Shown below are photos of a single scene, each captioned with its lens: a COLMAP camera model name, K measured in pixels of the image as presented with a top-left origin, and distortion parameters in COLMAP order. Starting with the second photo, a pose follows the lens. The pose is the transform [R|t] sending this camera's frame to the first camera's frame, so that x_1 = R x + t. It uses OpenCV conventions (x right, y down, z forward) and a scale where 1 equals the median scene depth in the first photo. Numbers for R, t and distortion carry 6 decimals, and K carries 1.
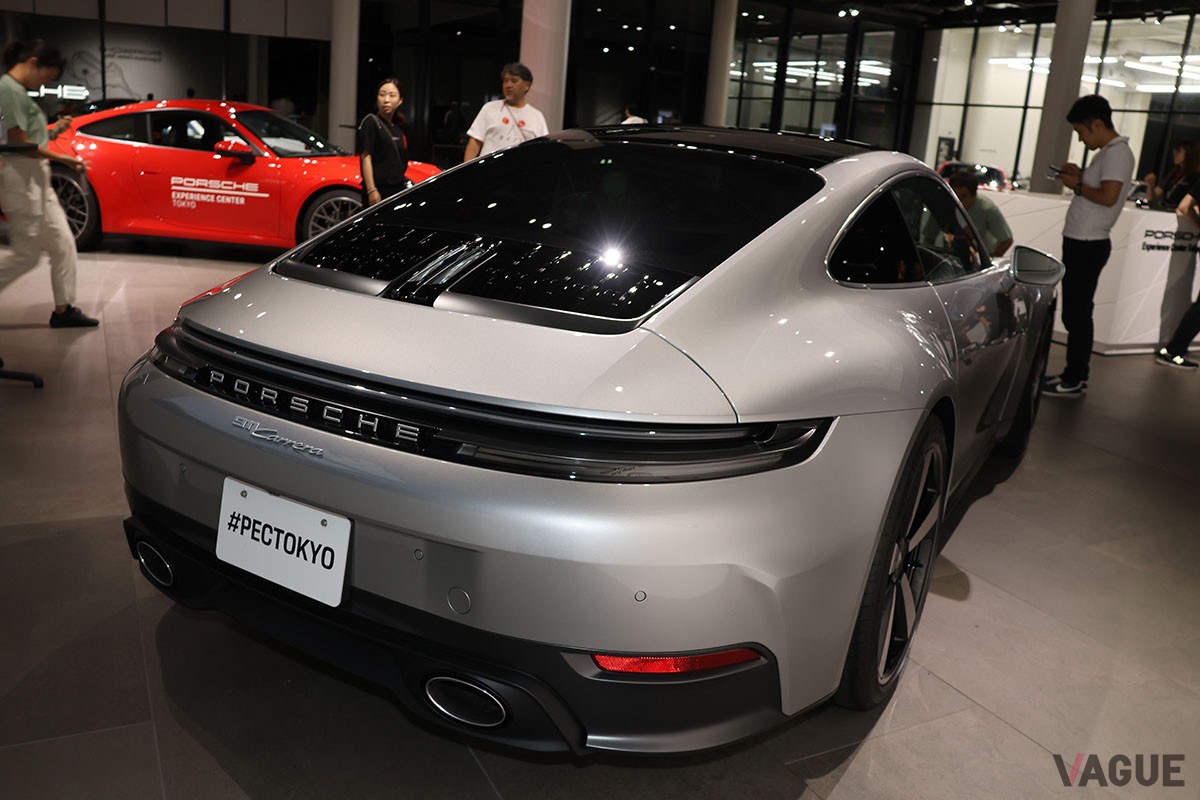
lens RADIAL K [[999.8, 0, 600.0], [0, 999.8, 400.0], [0, 0, 1]] dist [-0.167732, 0.138856]
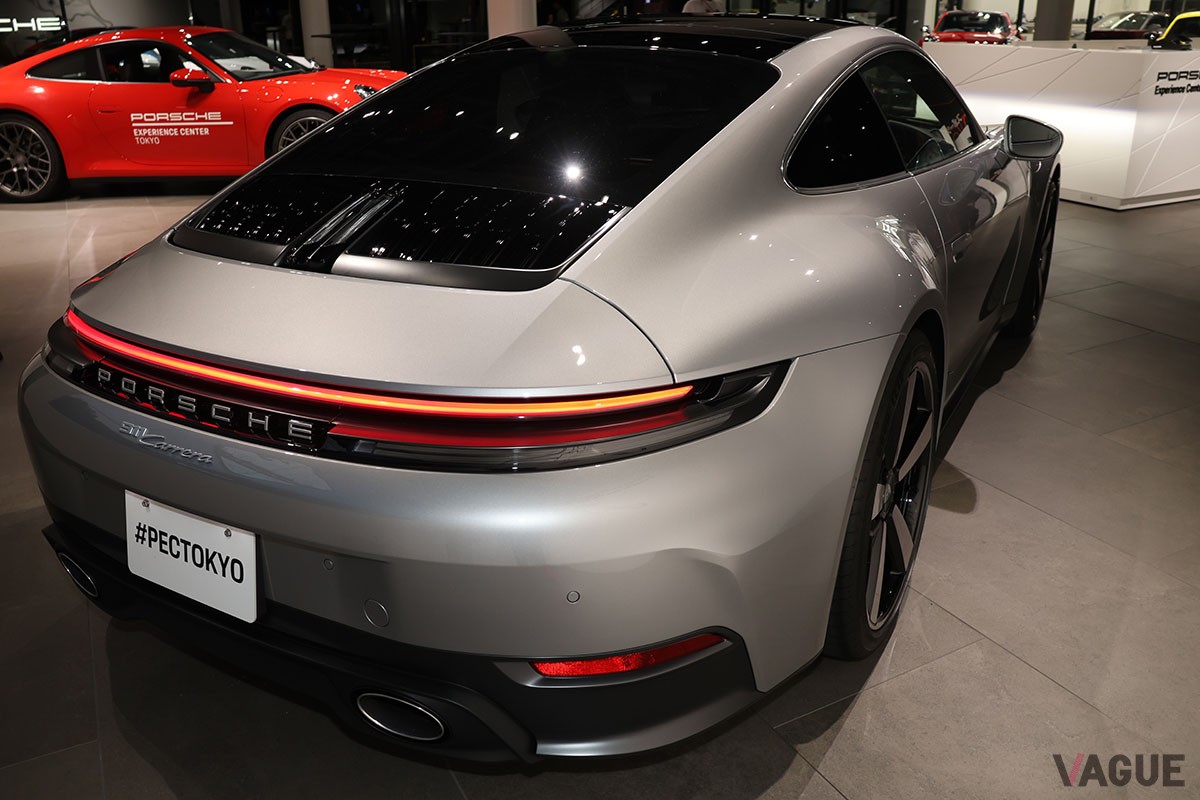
lens RADIAL K [[999.8, 0, 600.0], [0, 999.8, 400.0], [0, 0, 1]] dist [-0.167732, 0.138856]
pose [[0.995683, -0.089229, -0.025571, 0.079509], [0.091556, 0.989433, 0.112428, -0.055910], [0.015269, -0.114284, 0.993331, 0.113017]]
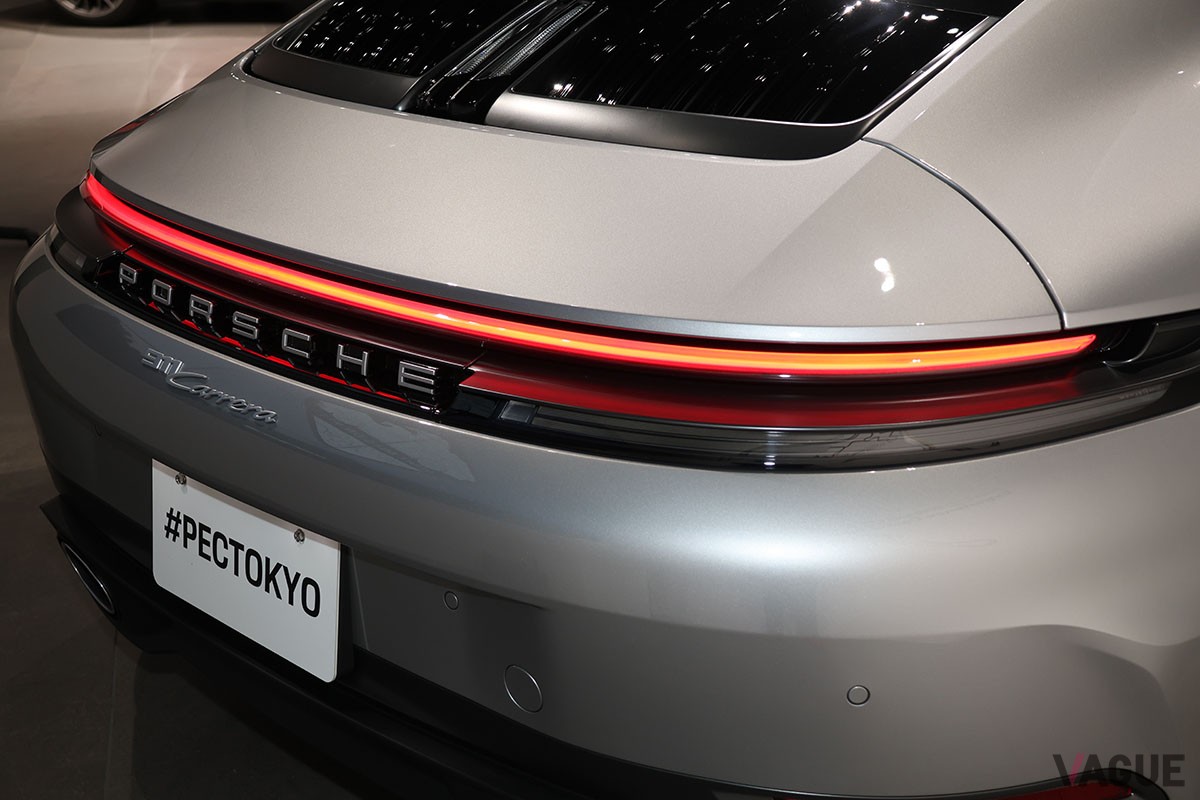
lens RADIAL K [[1425.5, 0, 600.0], [0, 1425.5, 400.0], [0, 0, 1]] dist [0.011517, 0.041831]
pose [[0.971524, -0.032034, -0.234765, 0.068731], [0.066359, 0.987953, 0.139804, -0.046742], [0.227458, -0.151402, 0.961946, 0.229600]]
